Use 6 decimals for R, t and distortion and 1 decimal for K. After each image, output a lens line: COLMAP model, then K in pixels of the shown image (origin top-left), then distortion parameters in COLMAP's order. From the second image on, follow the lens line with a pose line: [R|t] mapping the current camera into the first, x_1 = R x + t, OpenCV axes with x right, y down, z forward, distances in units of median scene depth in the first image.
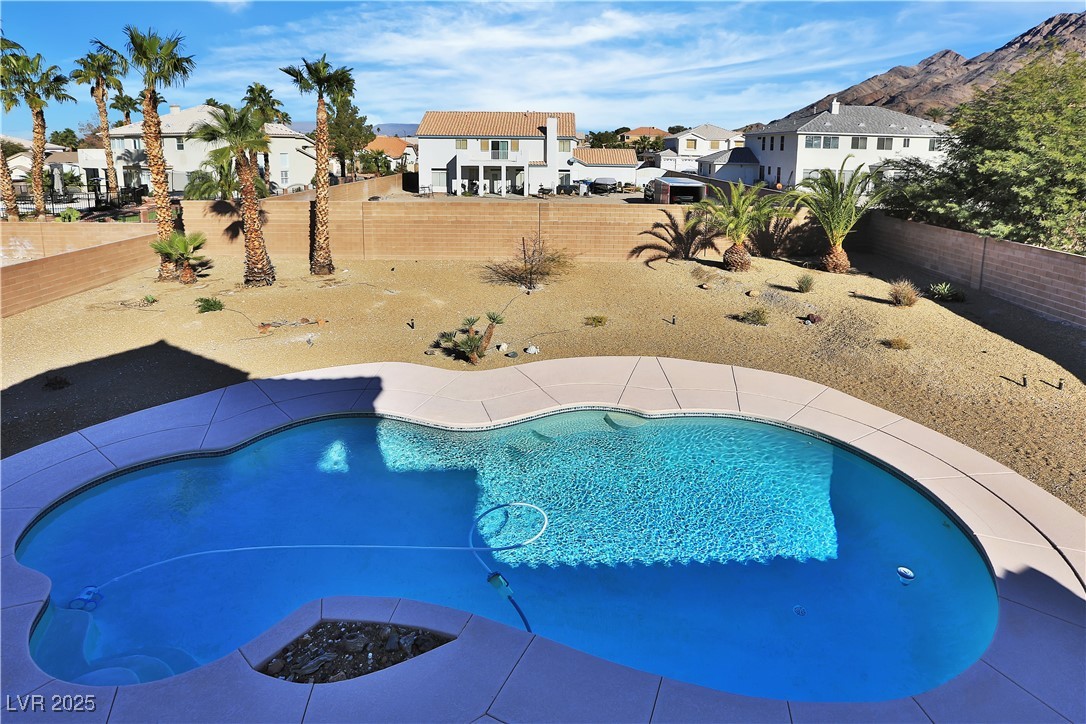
lens RADIAL K [[548.8, 0, 576.9], [0, 548.8, 256.3], [0, 0, 1]] dist [-0.035948, 0.010075]
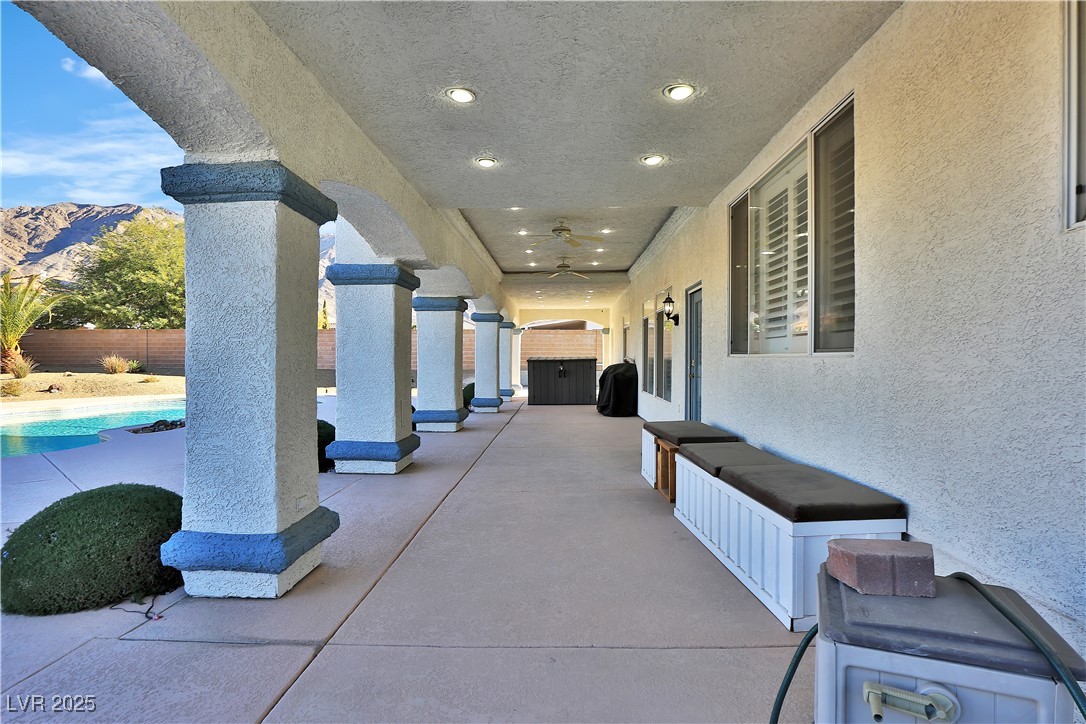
lens RADIAL K [[548.8, 0, 543.5], [0, 548.8, 357.8], [0, 0, 1]] dist [-0.035948, 0.010075]
pose [[0.041579, -0.024175, 0.998843, -0.478102], [0.197412, 0.980198, 0.015506, 0.167704], [-0.979439, 0.196539, 0.045528, -0.064184]]
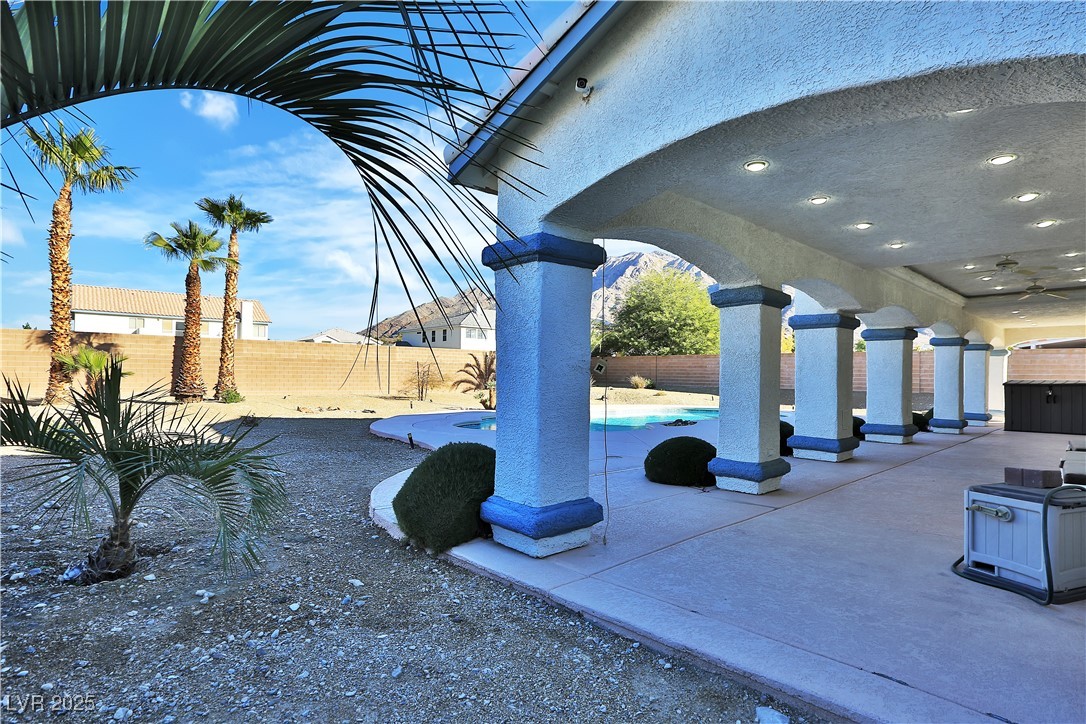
lens RADIAL K [[548.8, 0, 551.0], [0, 548.8, 374.6], [0, 0, 1]] dist [-0.035948, 0.010075]
pose [[0.747651, -0.013939, 0.663945, -0.599845], [0.137262, 0.981434, -0.133963, 0.176615], [-0.649751, 0.191292, 0.735684, -0.124021]]
